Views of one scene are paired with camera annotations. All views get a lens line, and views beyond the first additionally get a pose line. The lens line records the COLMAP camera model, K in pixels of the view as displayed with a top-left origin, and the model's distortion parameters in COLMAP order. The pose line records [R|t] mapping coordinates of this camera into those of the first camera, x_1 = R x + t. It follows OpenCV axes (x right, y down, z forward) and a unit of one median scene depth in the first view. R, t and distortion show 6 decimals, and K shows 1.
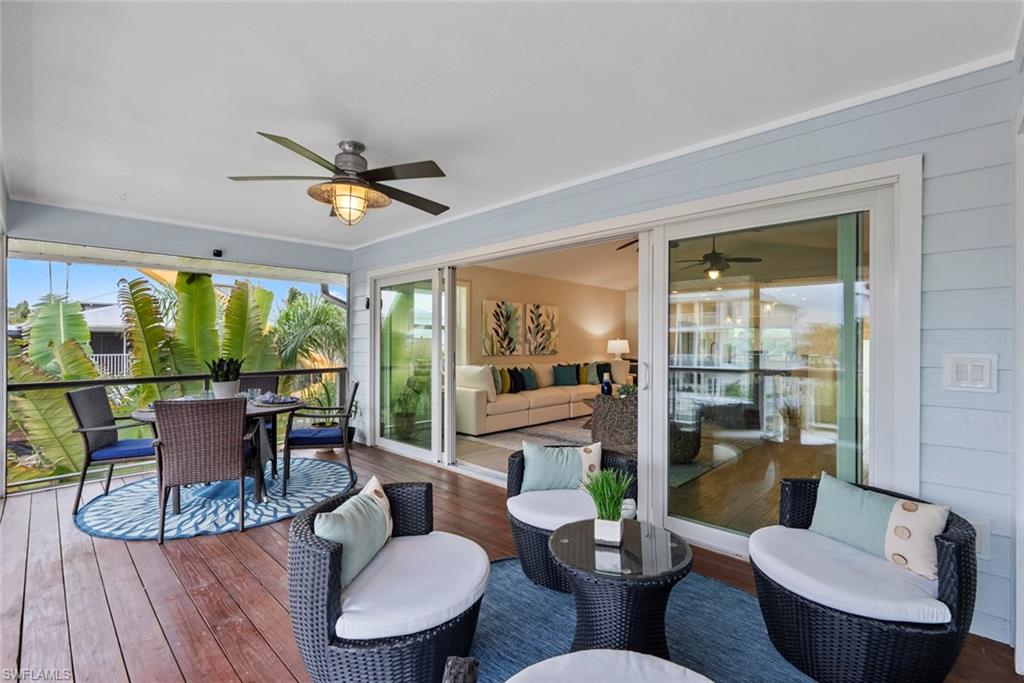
lens RADIAL K [[450.3, 0, 521.8], [0, 450.3, 346.2], [0, 0, 1]] dist [0.001732, 0.000252]
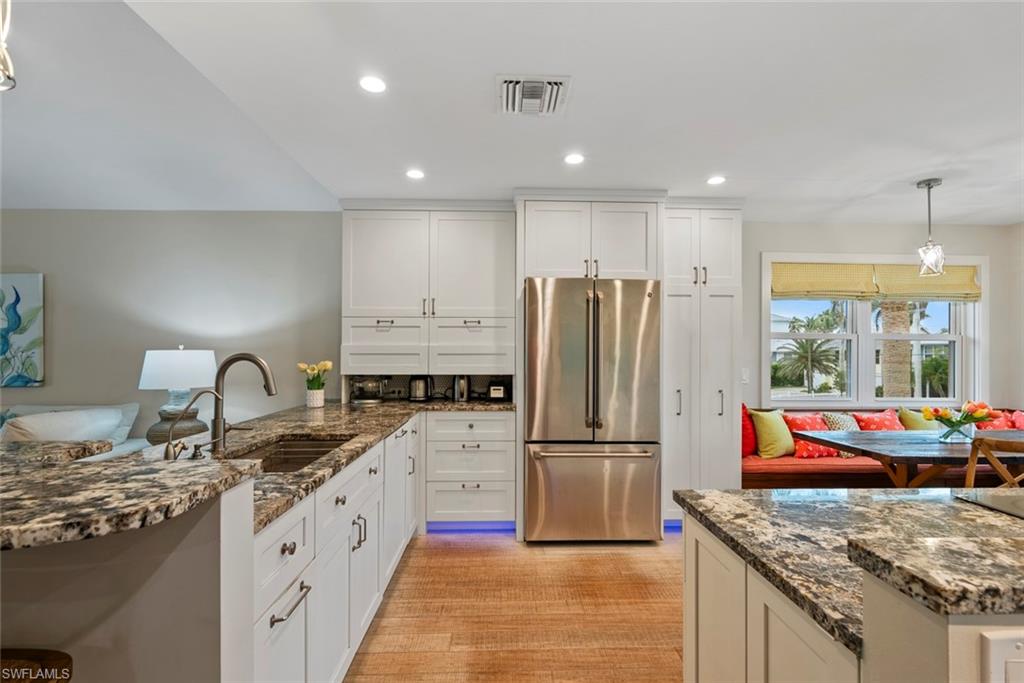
lens RADIAL K [[460.7, 0, 515.7], [0, 460.7, 346.0], [0, 0, 1]] dist [0.002076, 0.000236]
pose [[0.702059, -0.010223, -0.712045, 0.791793], [0.005198, 0.999944, -0.009231, -0.015362], [0.712100, 0.002779, 0.702073, 1.153288]]
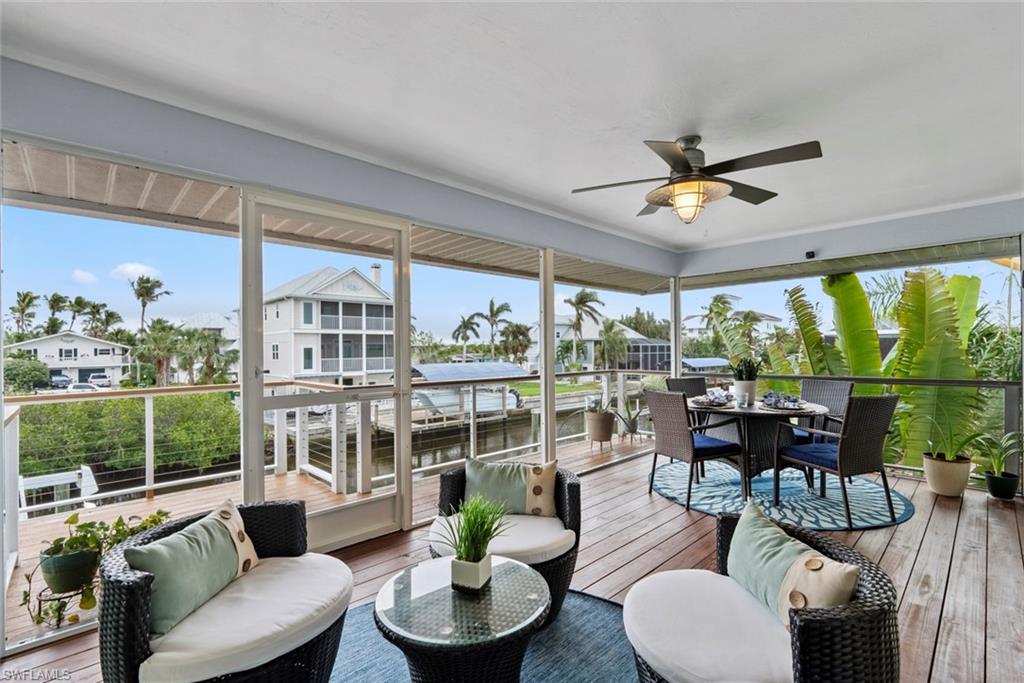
lens RADIAL K [[460.7, 0, 515.7], [0, 460.7, 346.0], [0, 0, 1]] dist [0.002076, 0.000236]
pose [[-0.059225, -0.007077, -0.998220, 0.212261], [0.009320, 0.999927, -0.007642, -0.000859], [0.998201, -0.009756, -0.059155, 0.229962]]
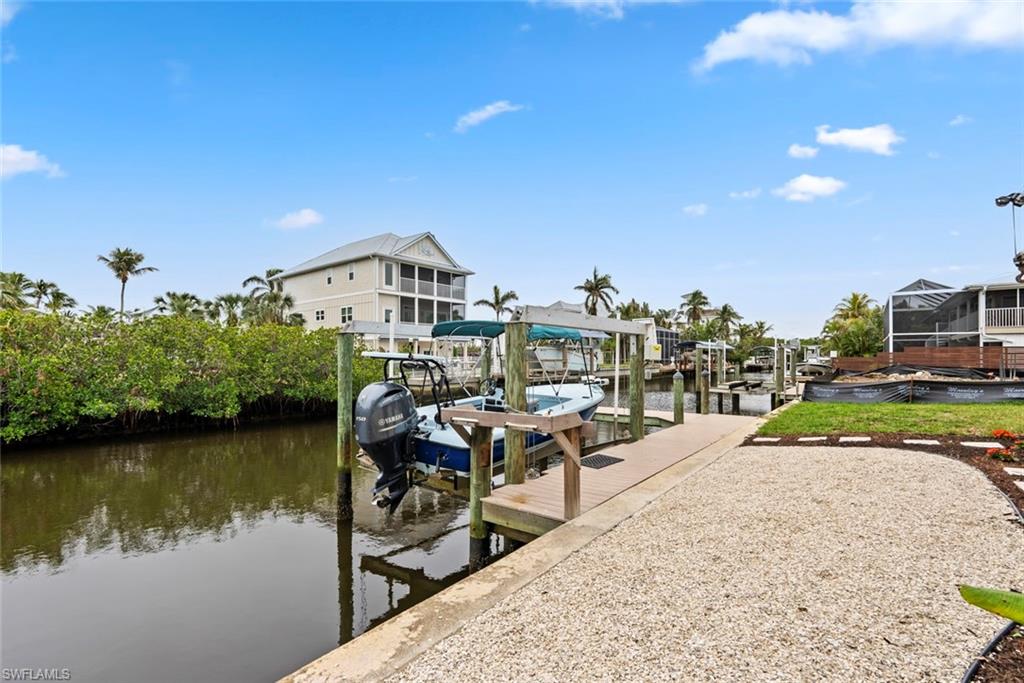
lens RADIAL K [[458.3, 0, 519.2], [0, 458.3, 348.0], [0, 0, 1]] dist [-0.000190, 0.000182]
pose [[0.085333, -0.020159, -0.996149, 0.303161], [0.003781, 0.999795, -0.019909, 0.463535], [0.996345, -0.002067, 0.085392, -1.332509]]
